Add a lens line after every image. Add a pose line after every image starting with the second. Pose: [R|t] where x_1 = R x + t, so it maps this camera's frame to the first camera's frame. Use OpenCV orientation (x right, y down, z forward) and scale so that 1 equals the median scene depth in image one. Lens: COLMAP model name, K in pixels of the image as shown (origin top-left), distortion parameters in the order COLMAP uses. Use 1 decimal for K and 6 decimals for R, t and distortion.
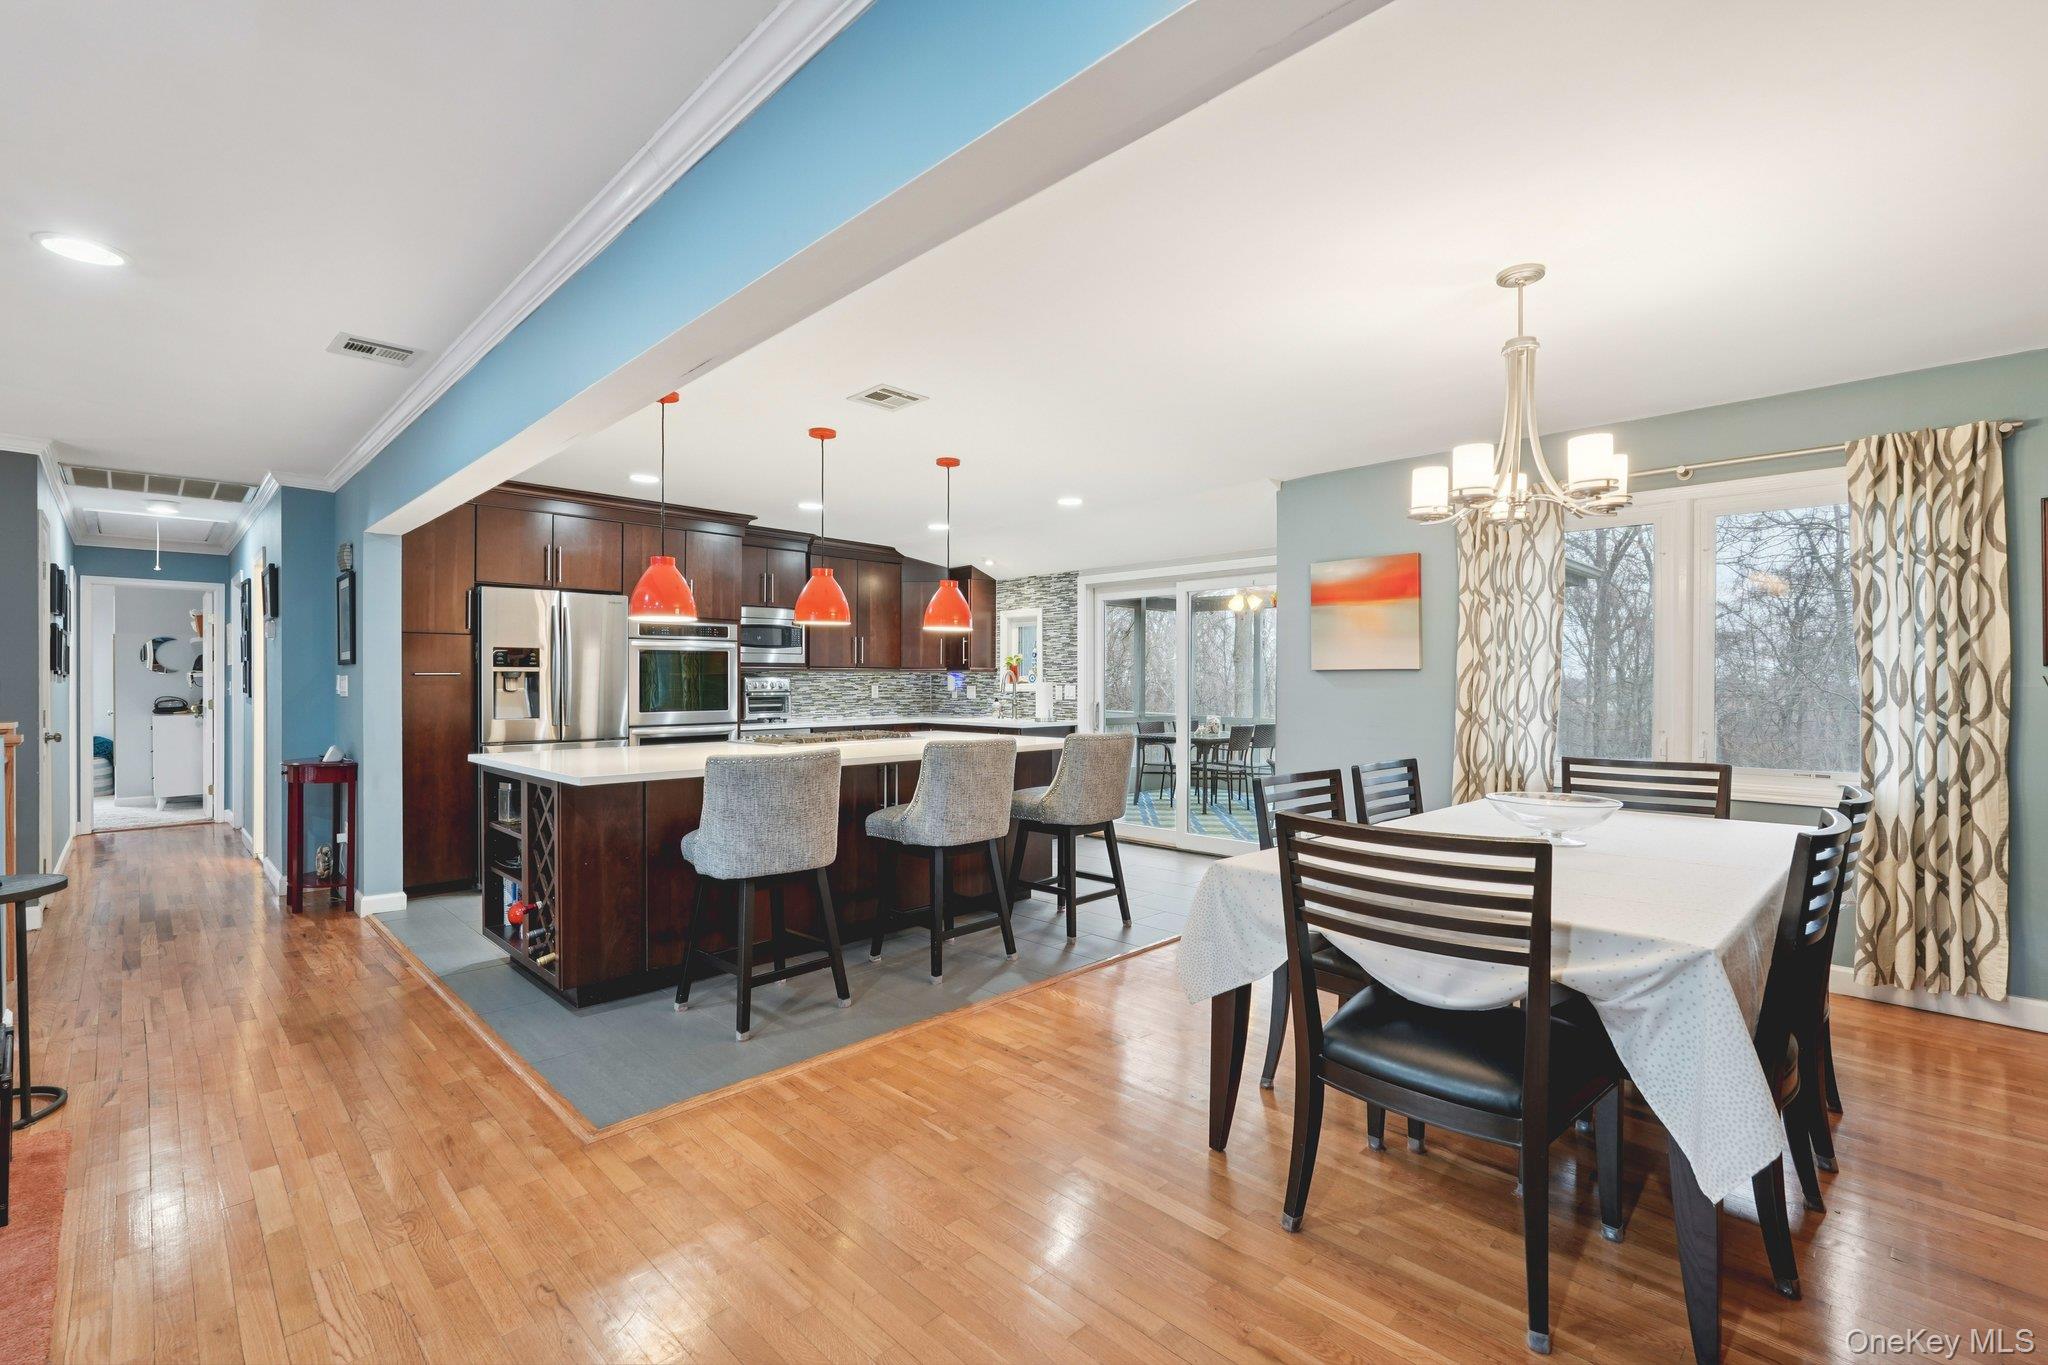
lens RADIAL K [[907.7, 0, 1017.9], [0, 907.7, 677.7], [0, 0, 1]] dist [-0.013208, 0.007715]
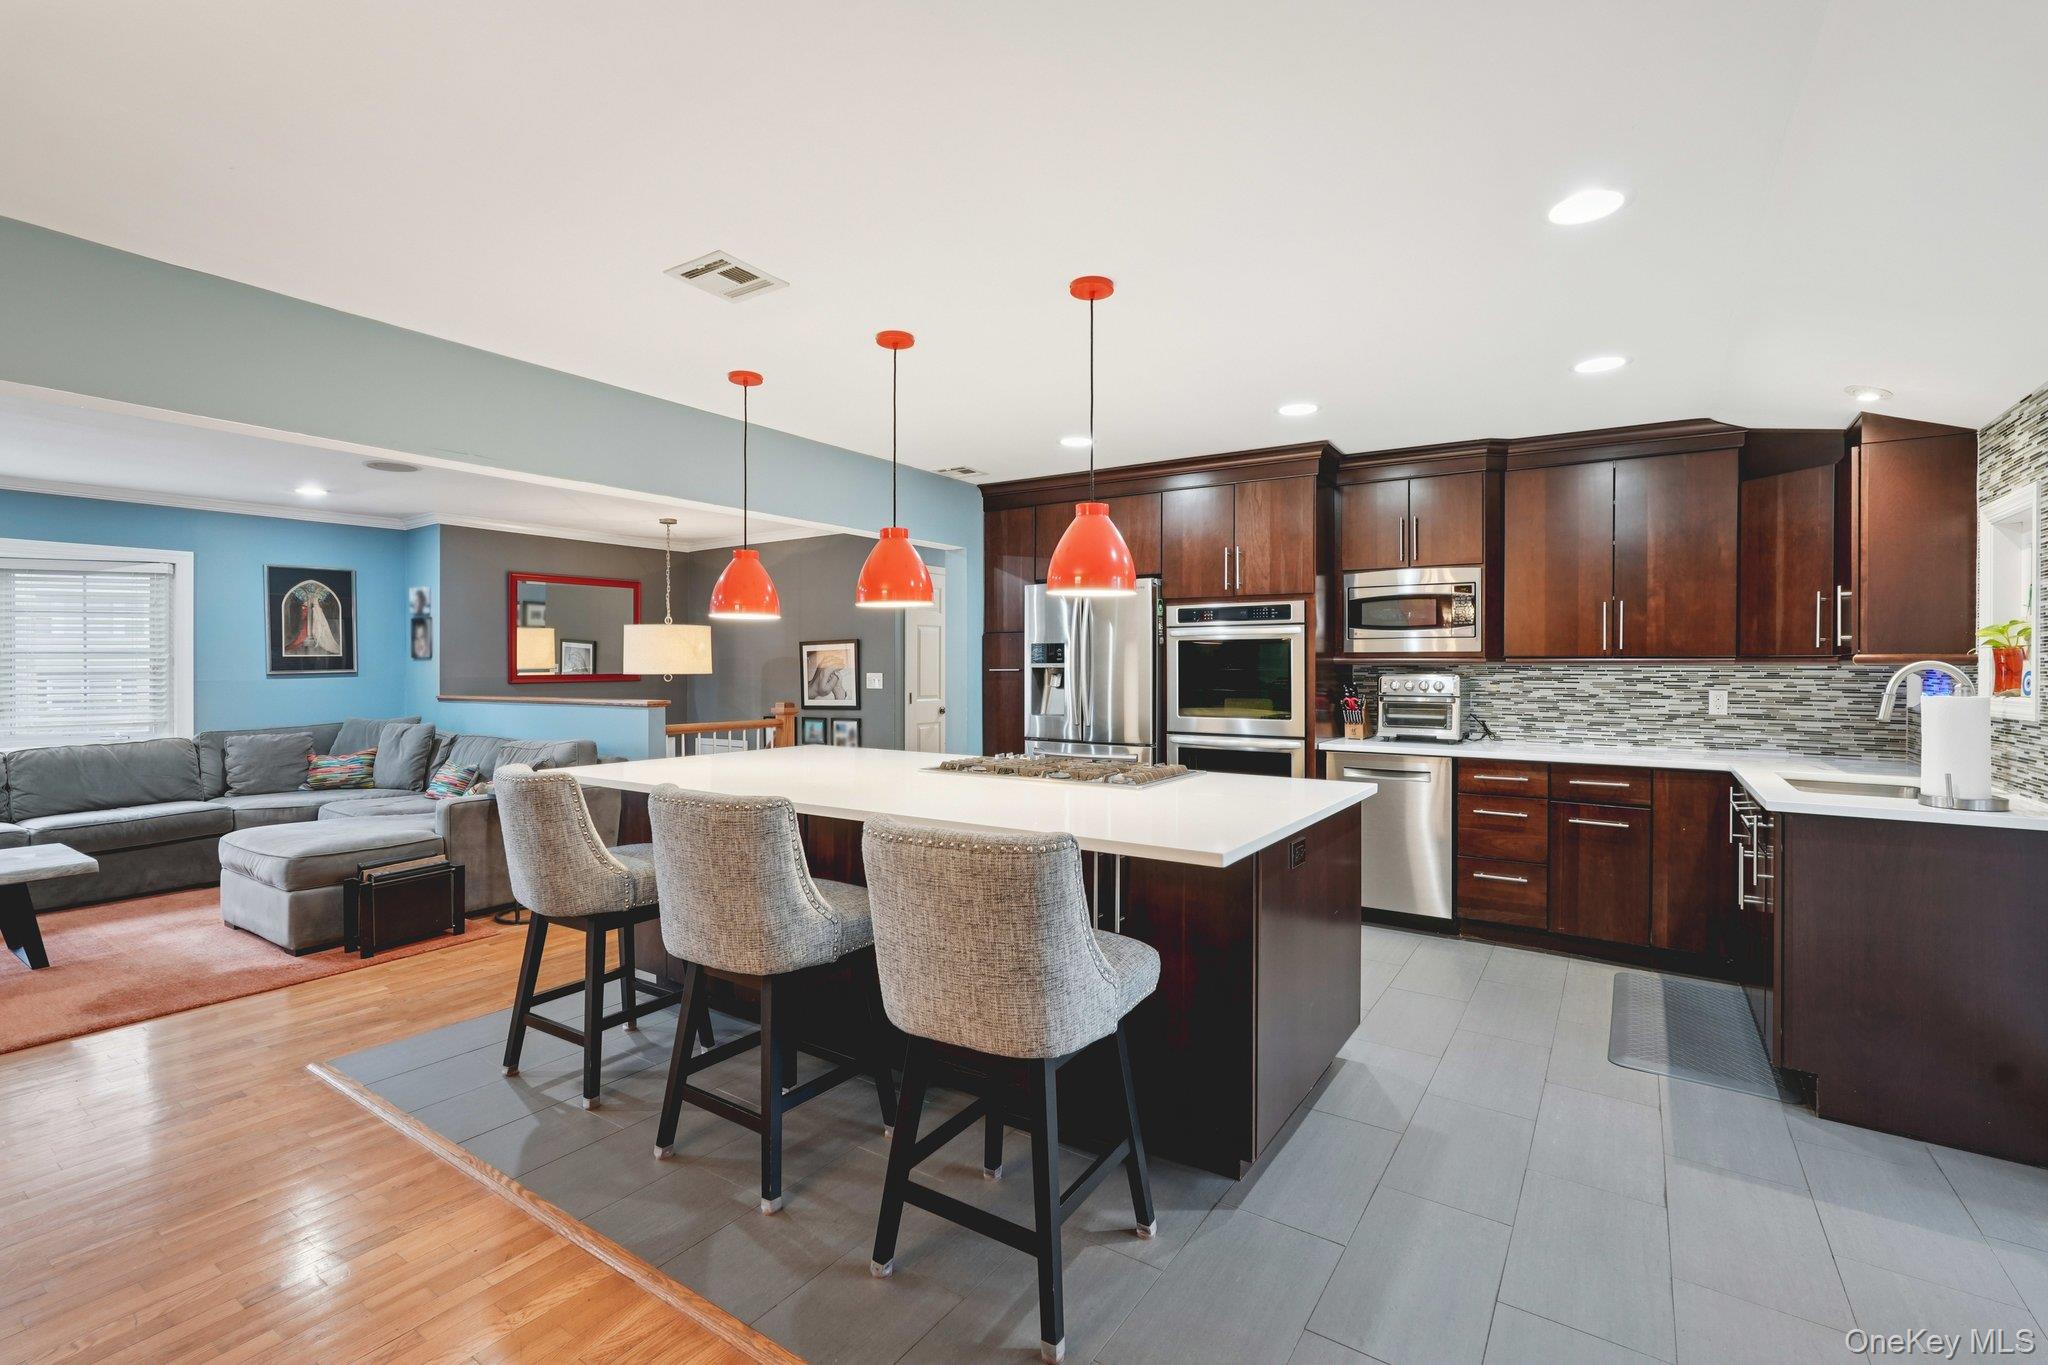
lens RADIAL K [[907.7, 0, 1031.1], [0, 907.7, 667.3], [0, 0, 1]] dist [-0.013208, 0.007715]
pose [[0.199518, 0.003443, -0.979888, 0.447584], [0.000880, 0.999993, 0.003692, -0.011807], [0.979894, -0.001599, 0.199514, 0.848673]]
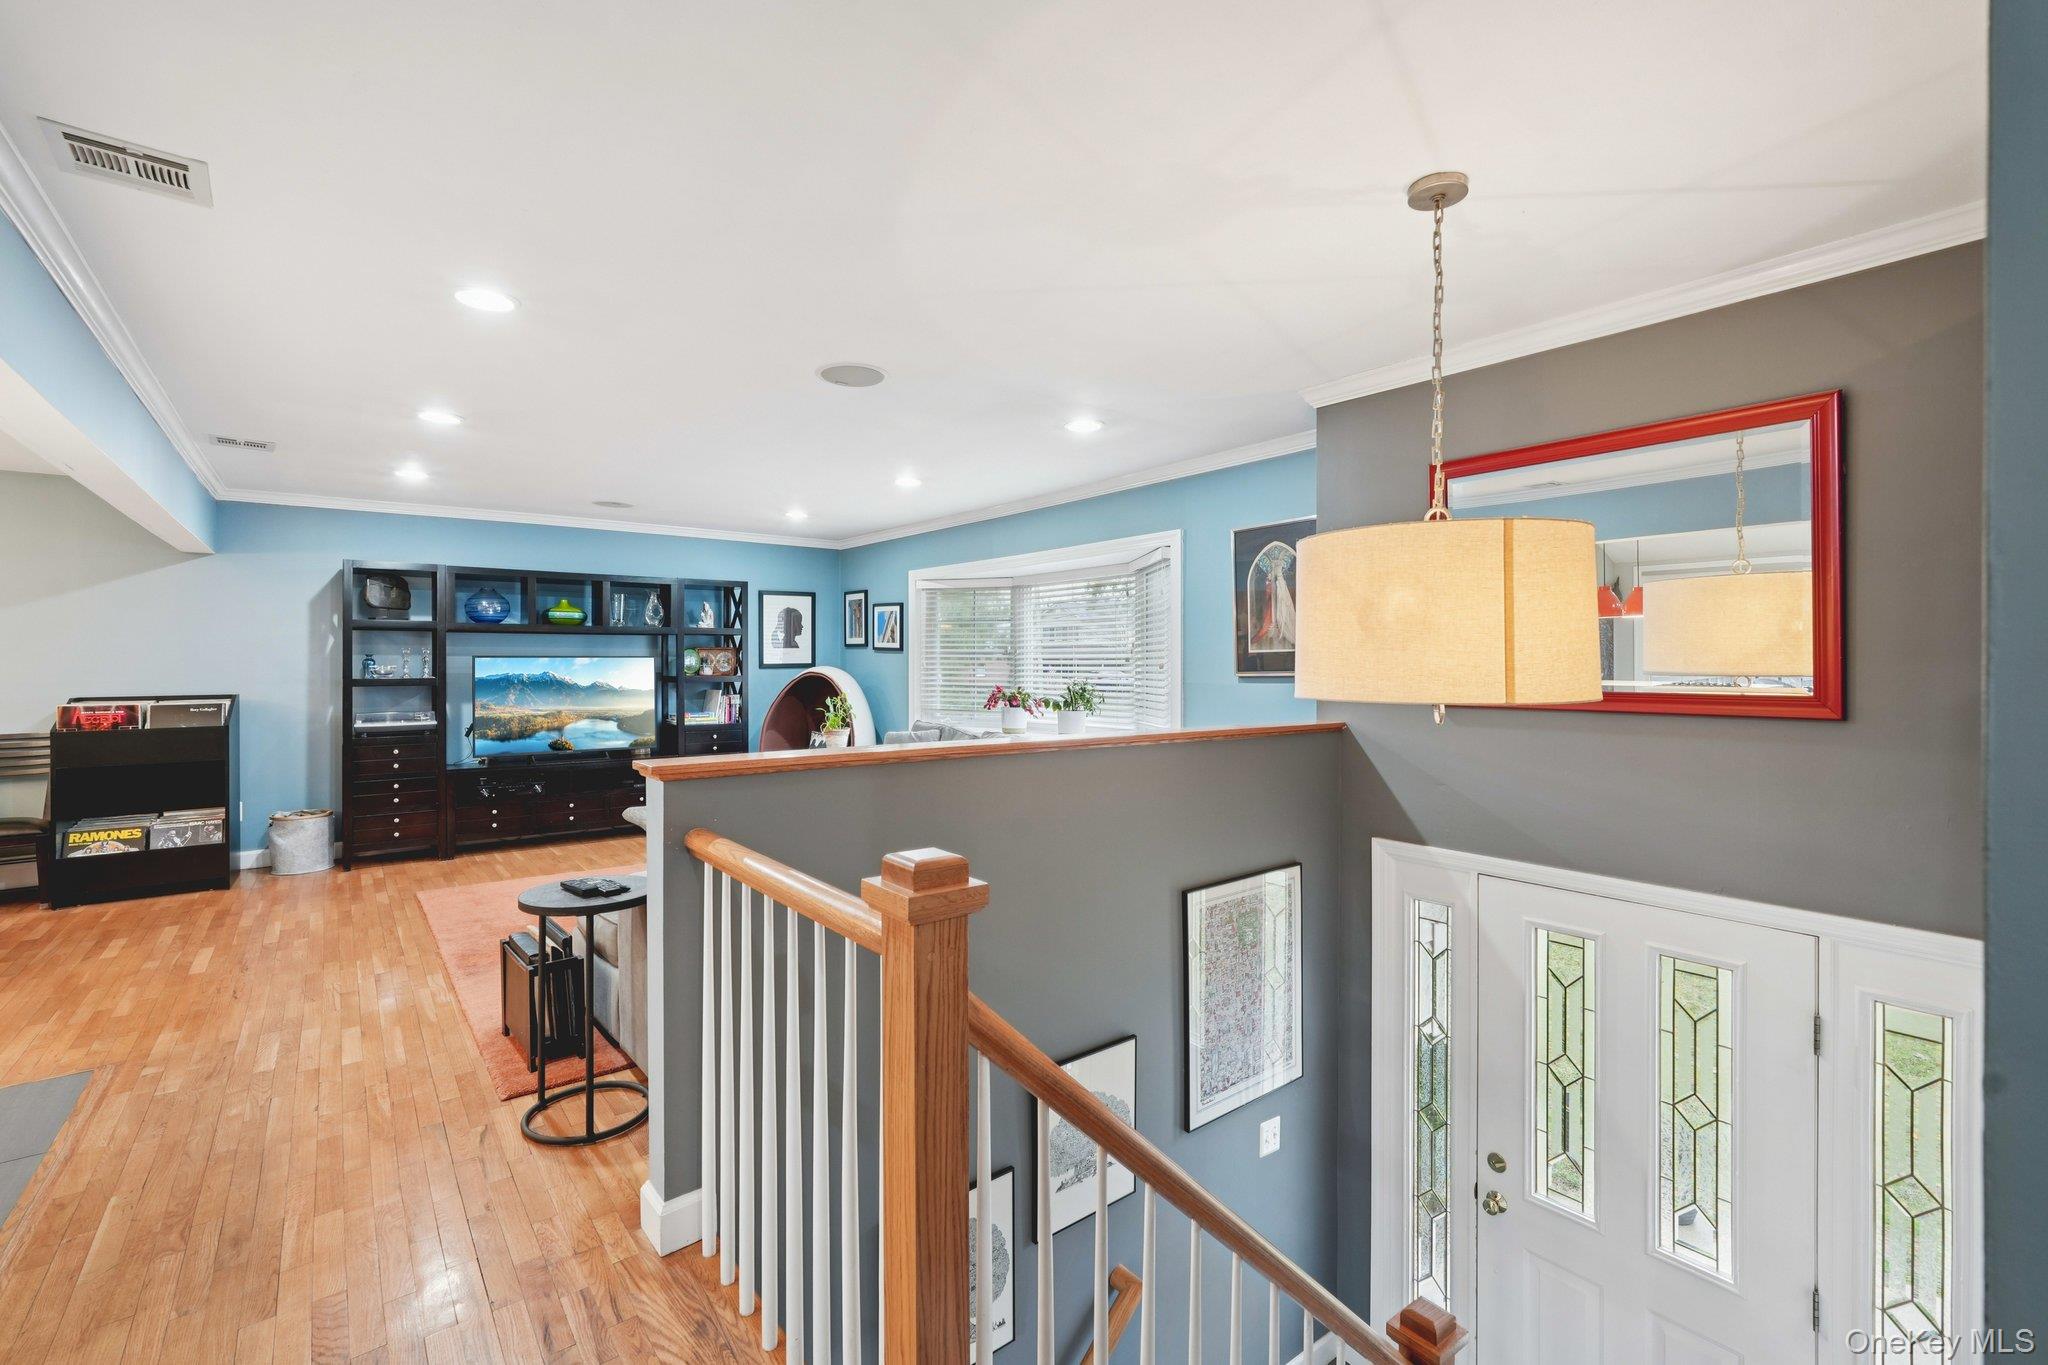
lens RADIAL K [[907.7, 0, 1017.5], [0, 907.7, 663.3], [0, 0, 1]] dist [-0.013208, 0.007715]
pose [[-0.992246, 0.003277, 0.124249, -0.919019], [0.003755, 0.999986, 0.003613, -0.016277], [-0.124236, 0.004051, -0.992244, 1.026047]]
